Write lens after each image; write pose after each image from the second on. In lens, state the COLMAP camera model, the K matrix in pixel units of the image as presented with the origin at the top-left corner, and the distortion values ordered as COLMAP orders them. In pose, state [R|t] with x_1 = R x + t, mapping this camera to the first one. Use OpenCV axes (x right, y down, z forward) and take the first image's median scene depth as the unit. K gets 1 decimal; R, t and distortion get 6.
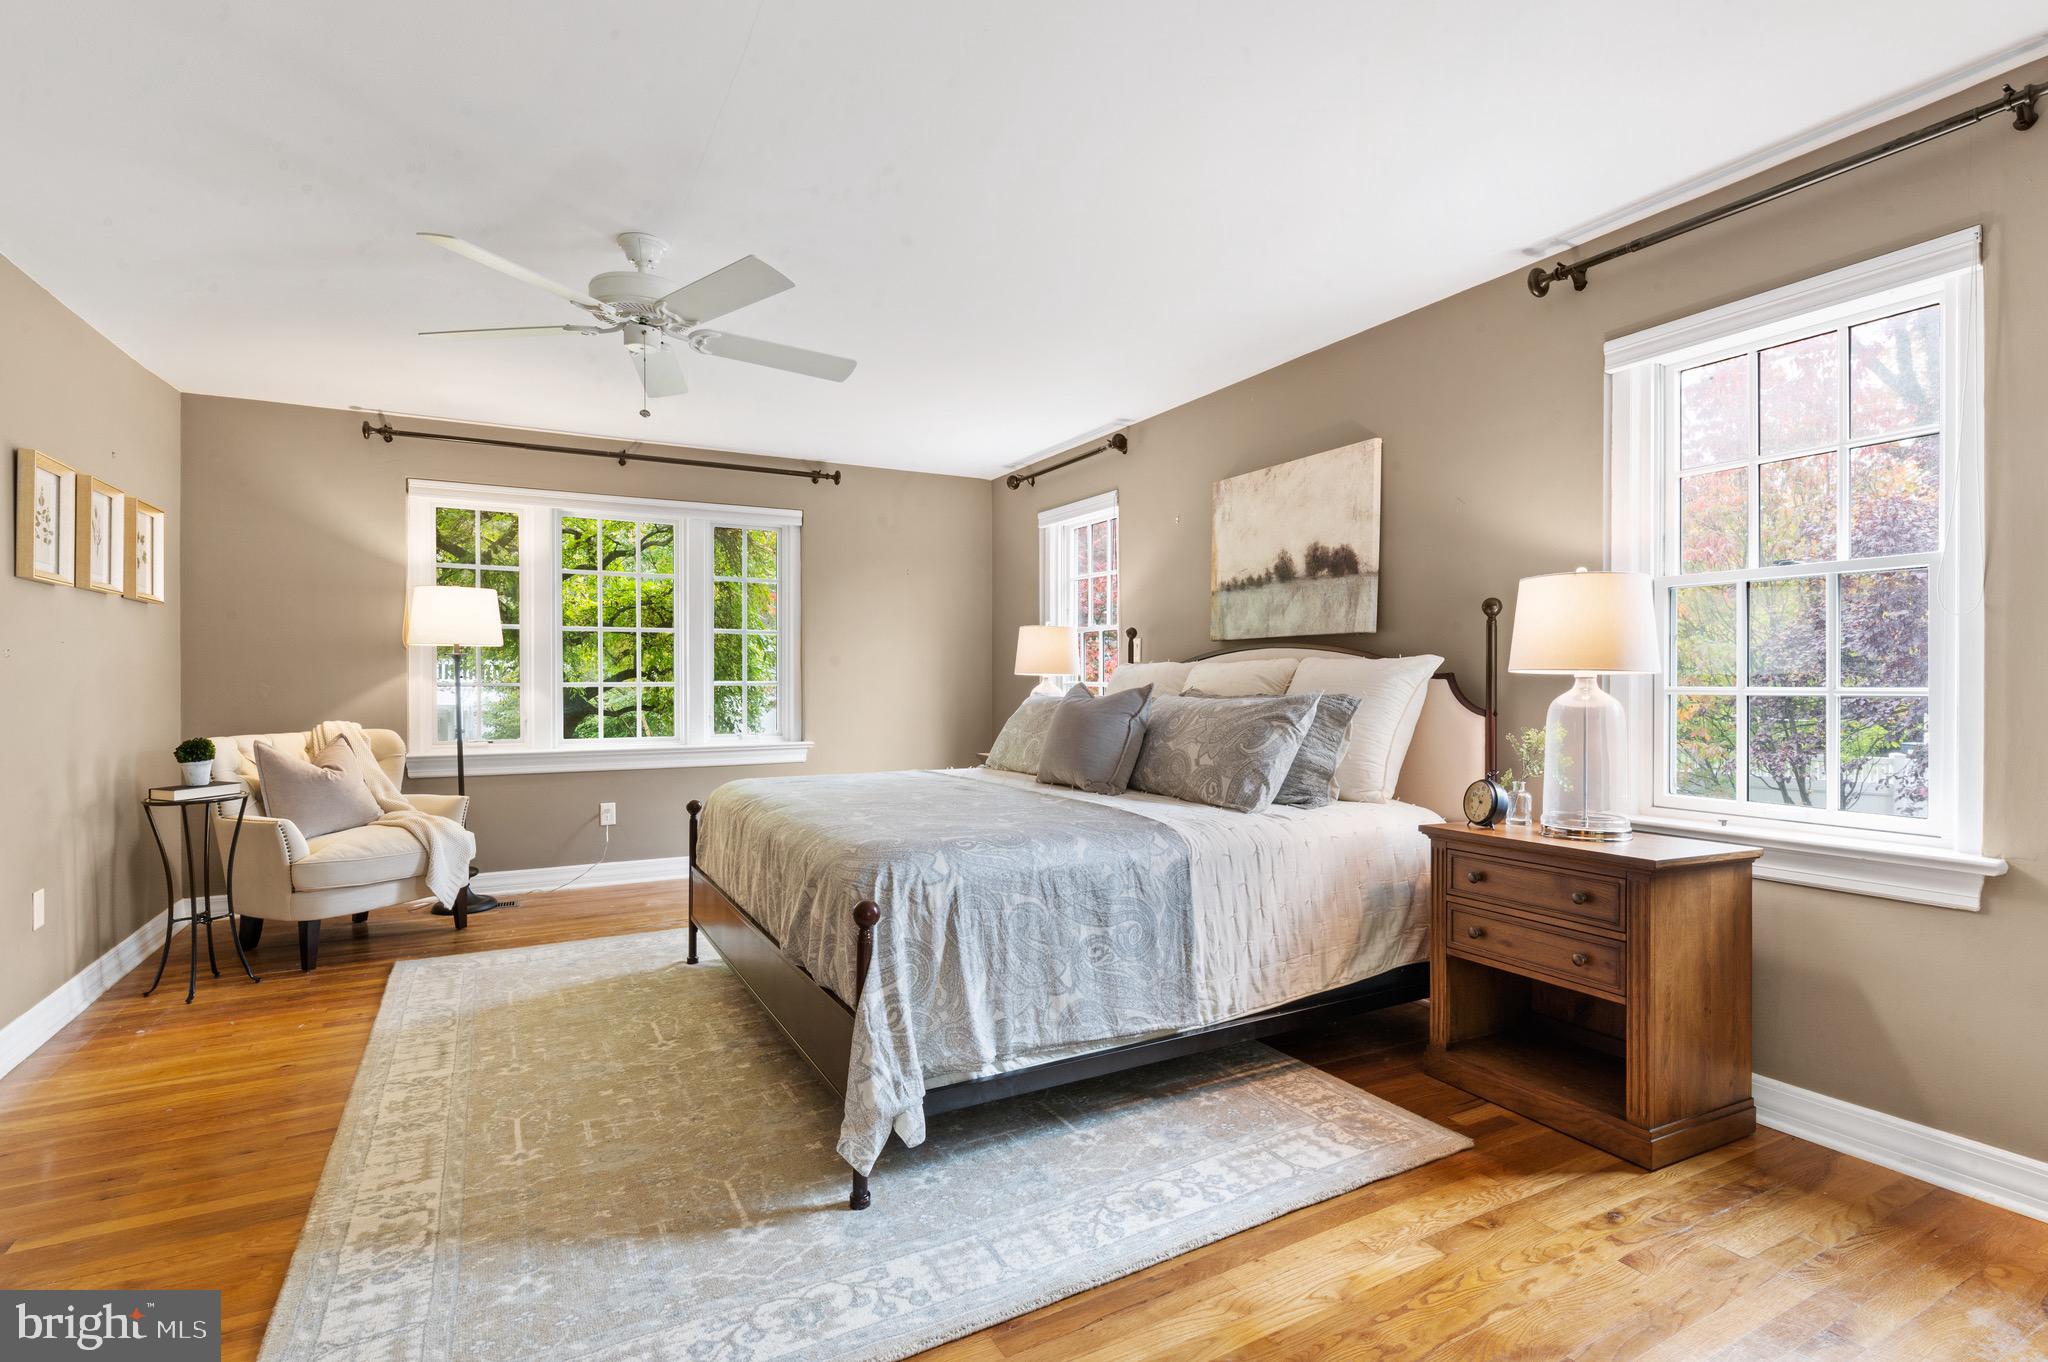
lens RADIAL K [[956.1, 0, 1015.7], [0, 956.1, 690.1], [0, 0, 1]] dist [0.001596, -0.003406]
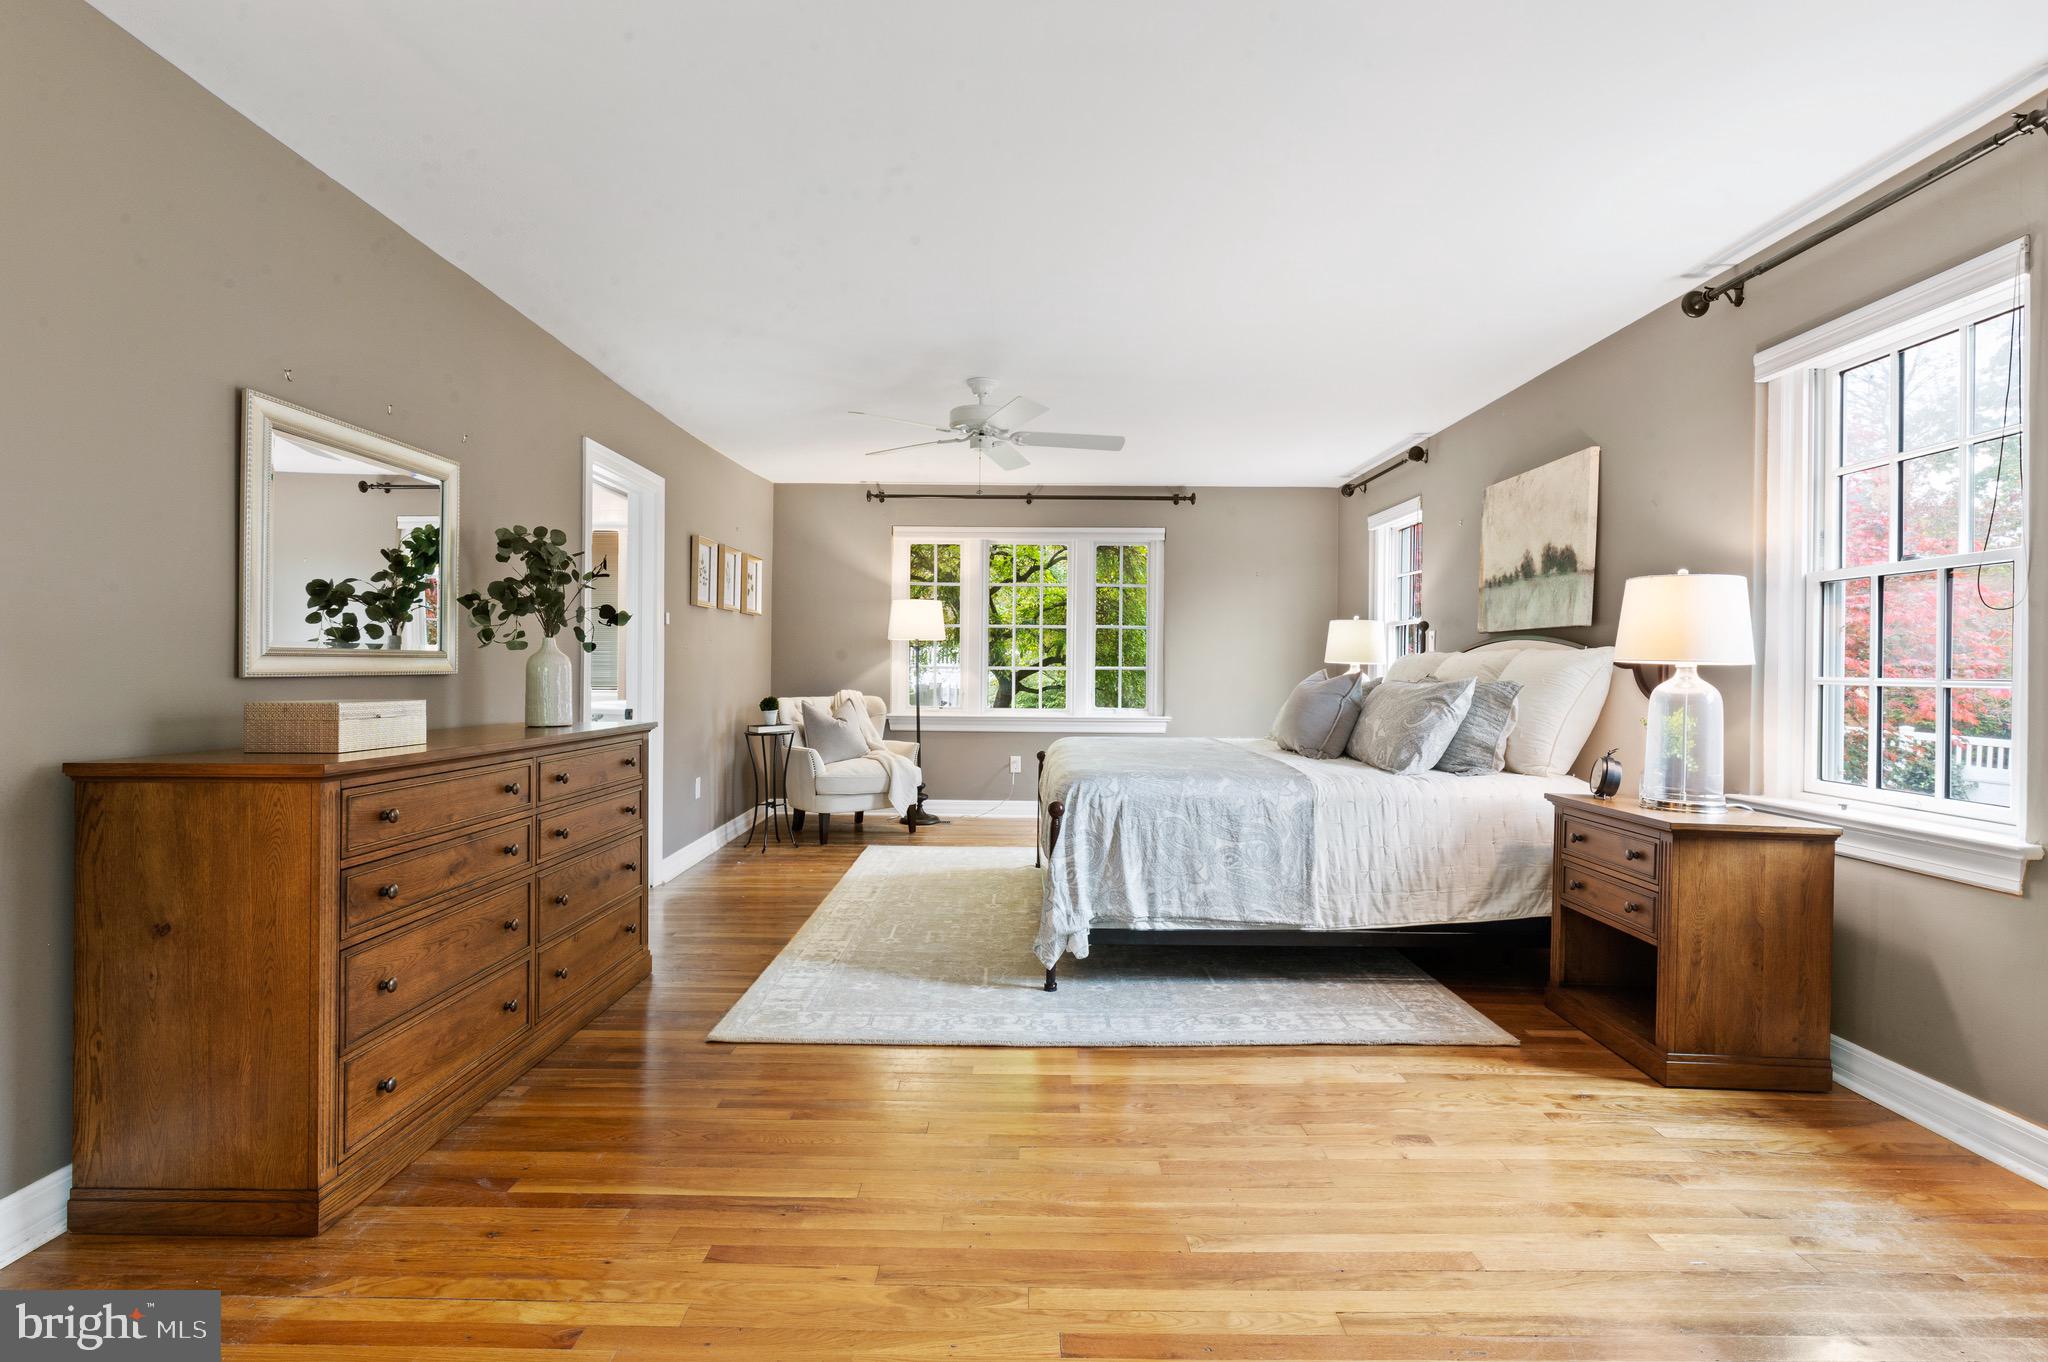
lens RADIAL K [[956.1, 0, 1027.5], [0, 956.1, 672.1], [0, 0, 1]] dist [0.001596, -0.003406]
pose [[0.880481, 0.011329, -0.473947, 0.405036], [-0.014204, 0.999896, -0.002486, 0.005572], [0.473869, 0.008921, 0.880550, -0.319037]]
